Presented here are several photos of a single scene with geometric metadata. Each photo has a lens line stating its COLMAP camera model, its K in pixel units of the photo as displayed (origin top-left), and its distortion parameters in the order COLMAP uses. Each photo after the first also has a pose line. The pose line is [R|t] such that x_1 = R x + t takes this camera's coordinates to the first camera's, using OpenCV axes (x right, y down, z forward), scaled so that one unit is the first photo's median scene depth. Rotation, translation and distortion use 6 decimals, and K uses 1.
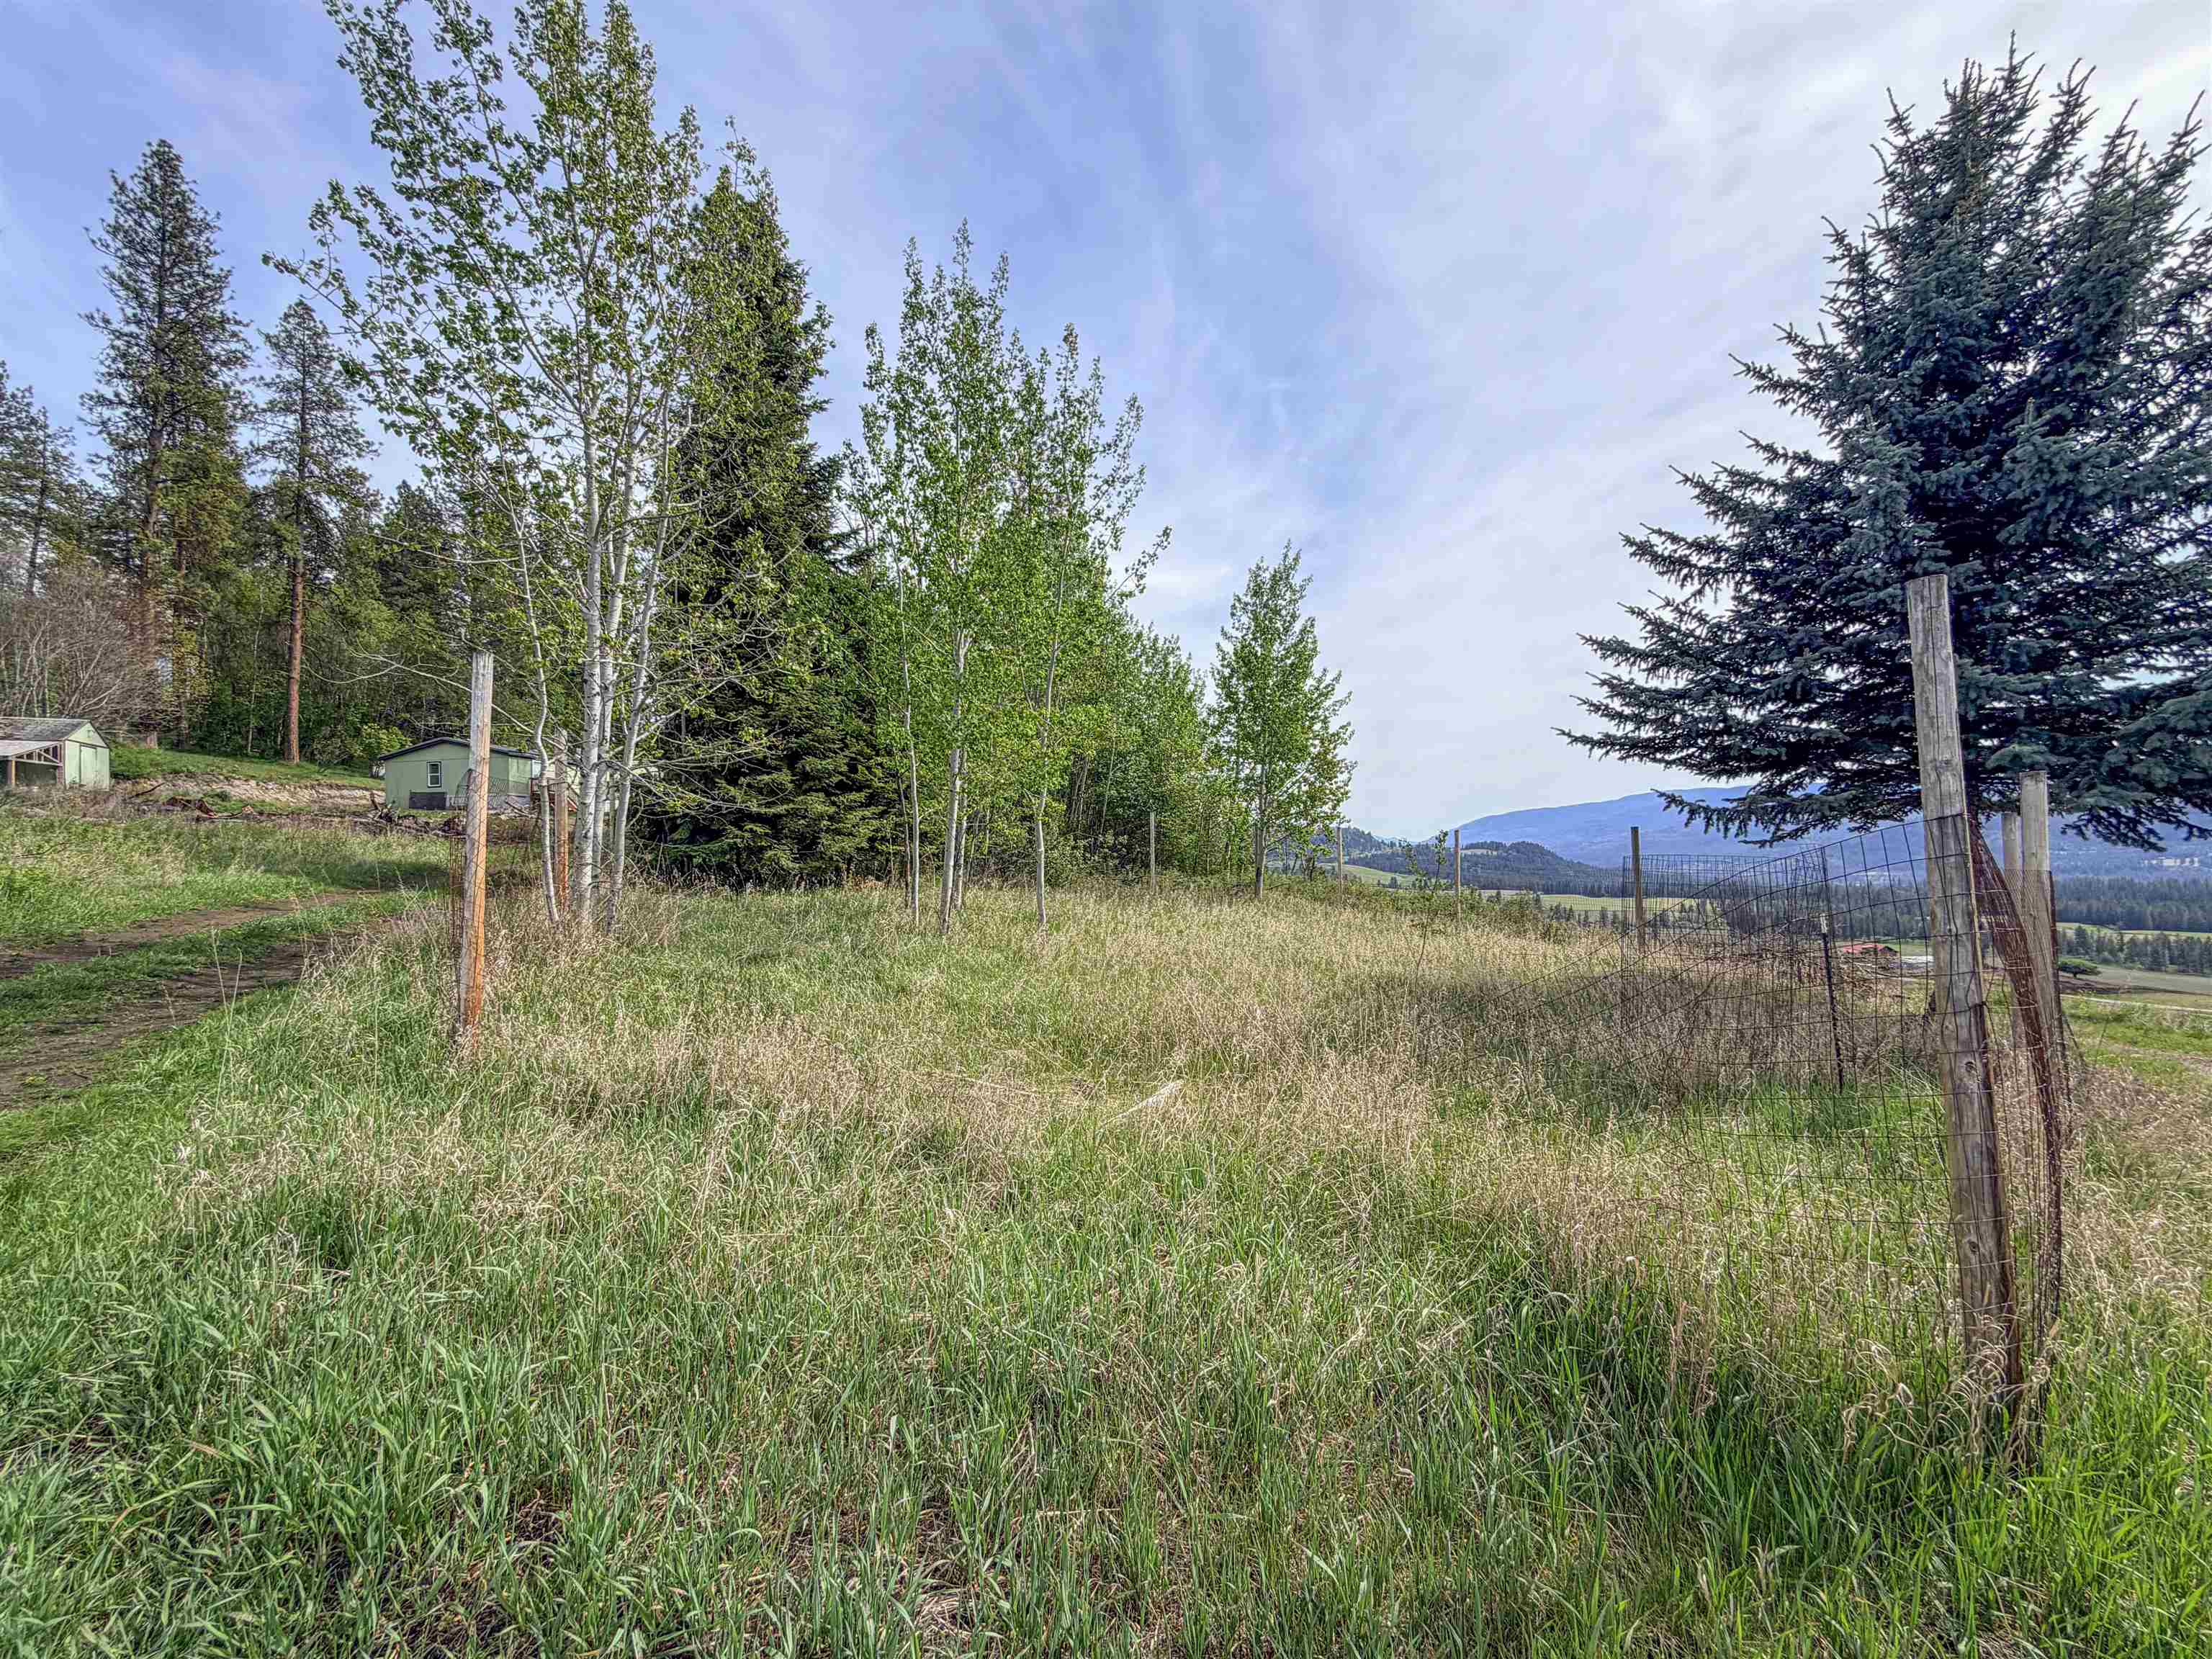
lens RADIAL K [[889.5, 0, 1080.5], [0, 889.5, 862.0], [0, 0, 1]] dist [0.000093, 0.001023]
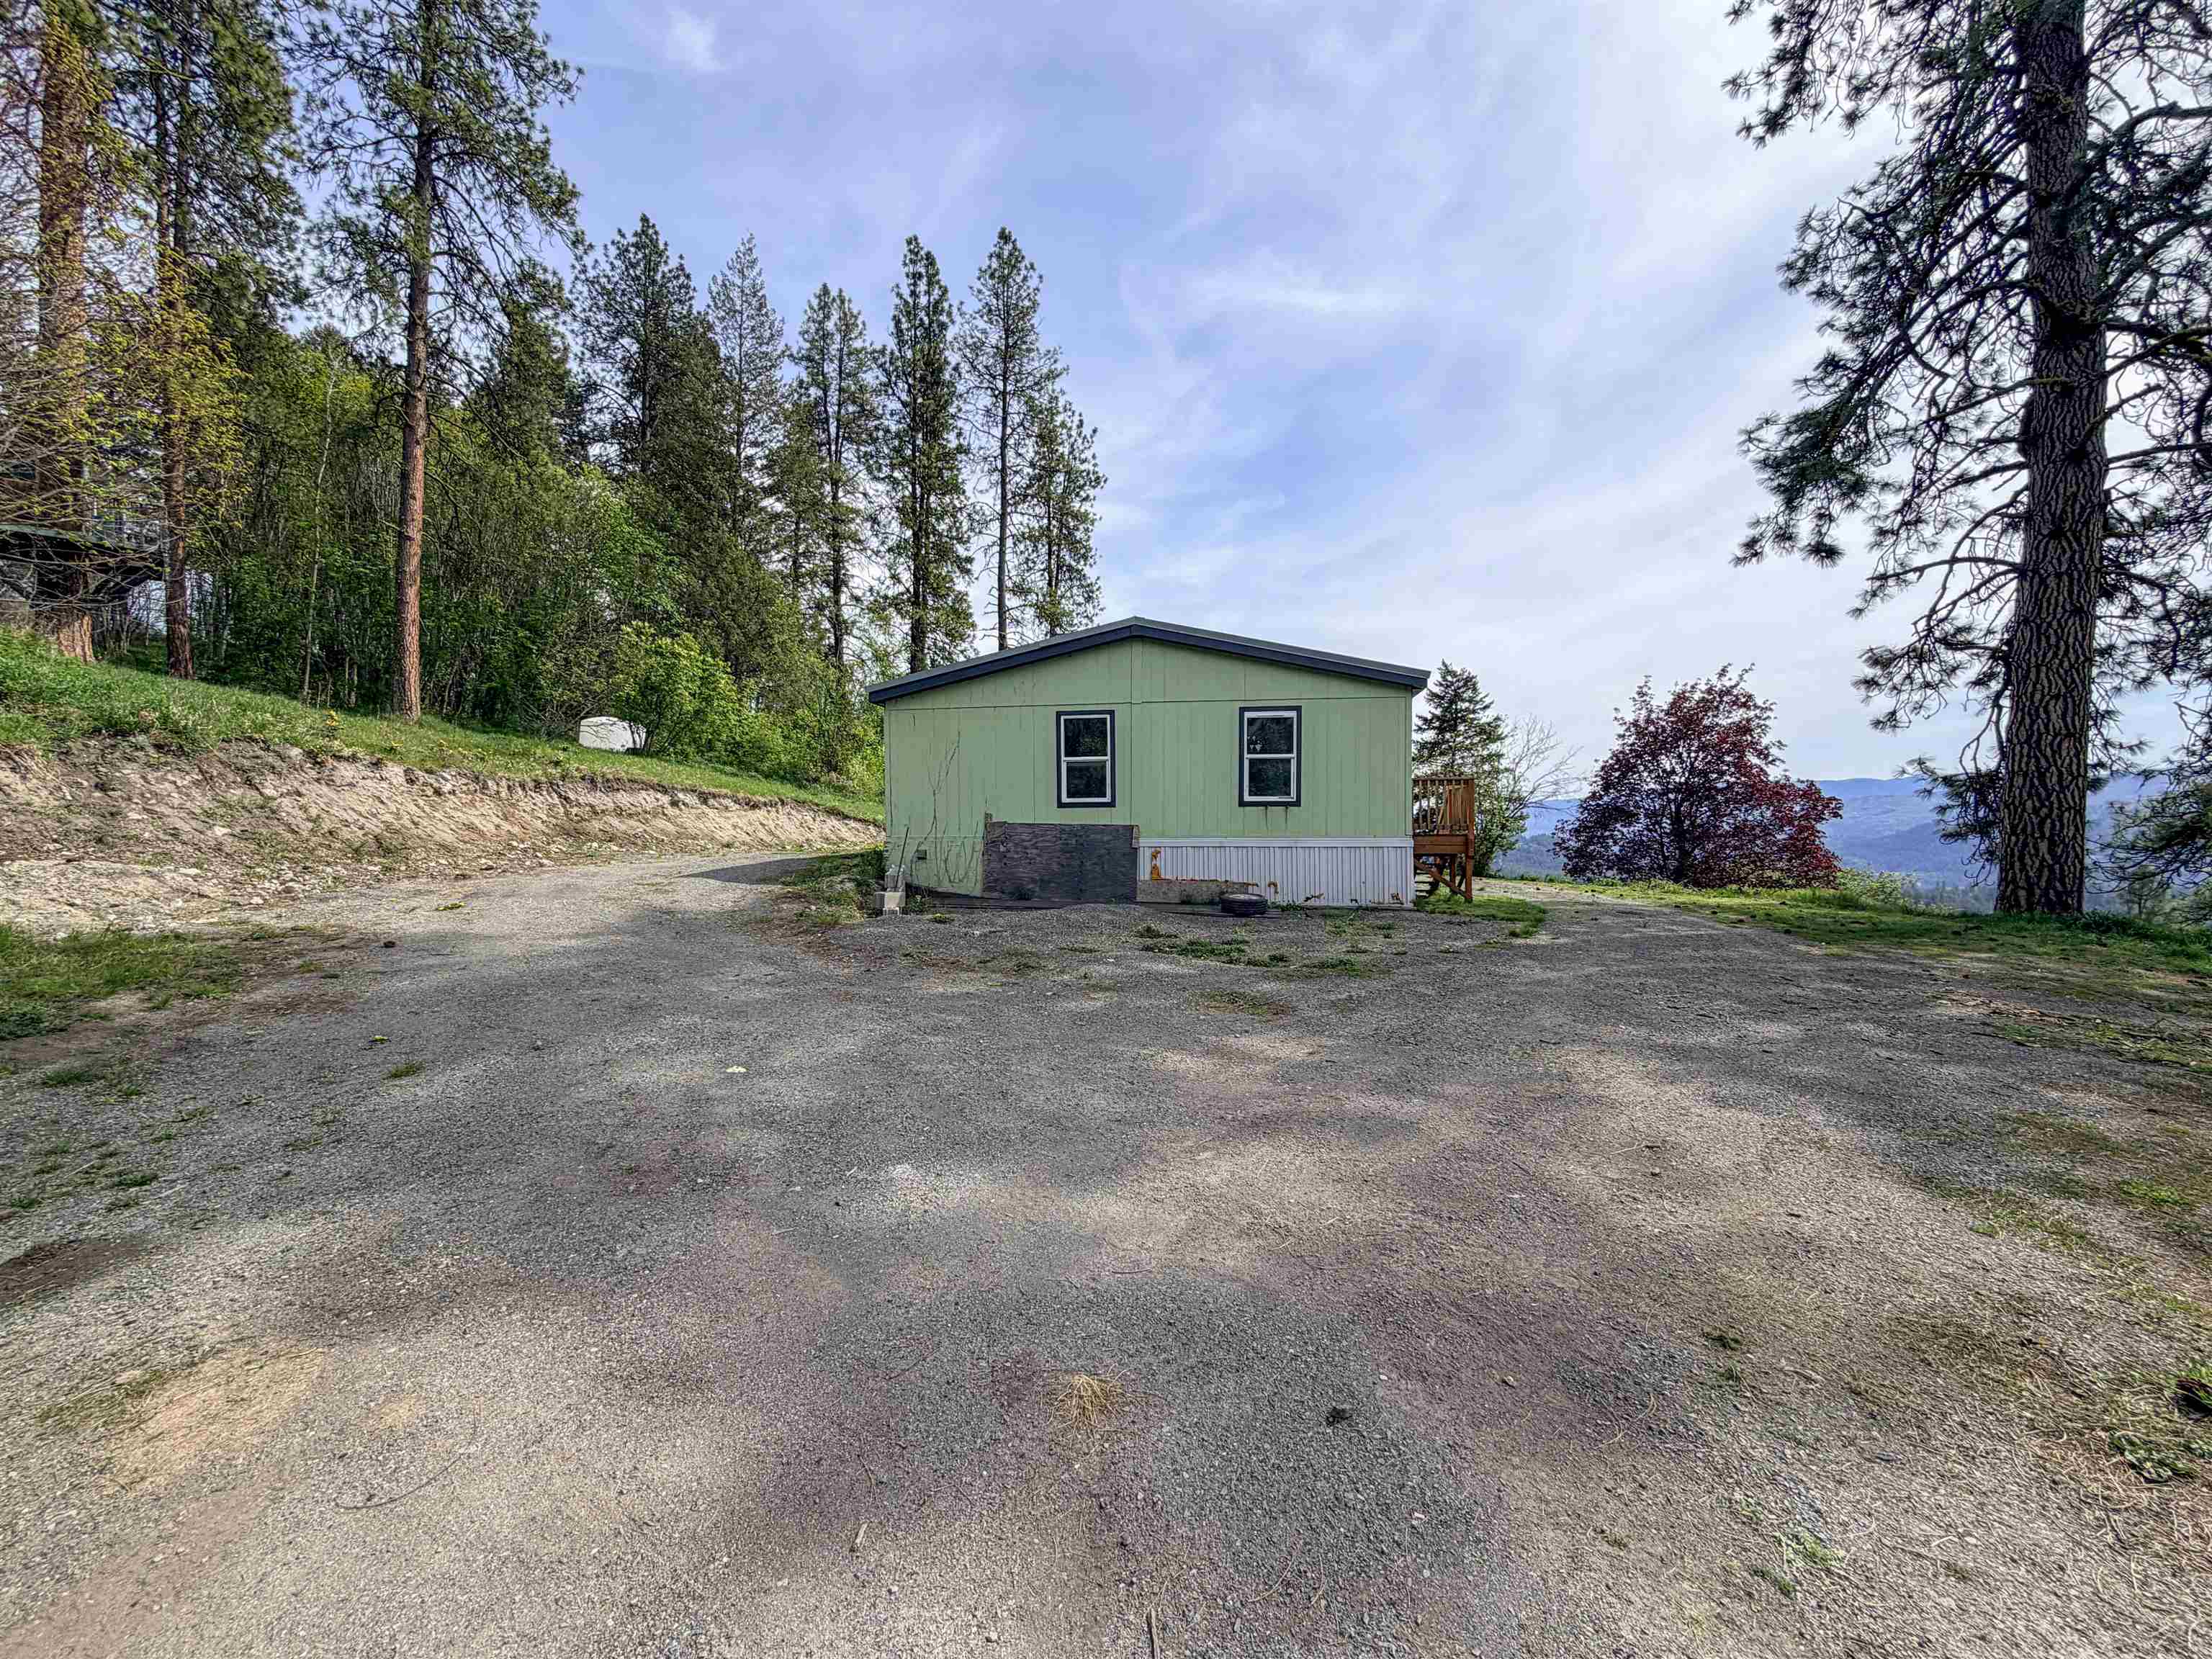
lens RADIAL K [[889.5, 0, 1089.0], [0, 889.5, 842.4], [0, 0, 1]] dist [0.000093, 0.001023]
pose [[0.999683, 0.025048, 0.002489, -0.670190], [-0.025049, 0.999686, 0.000275, -0.068289], [-0.002481, -0.000338, 0.999997, 0.675950]]
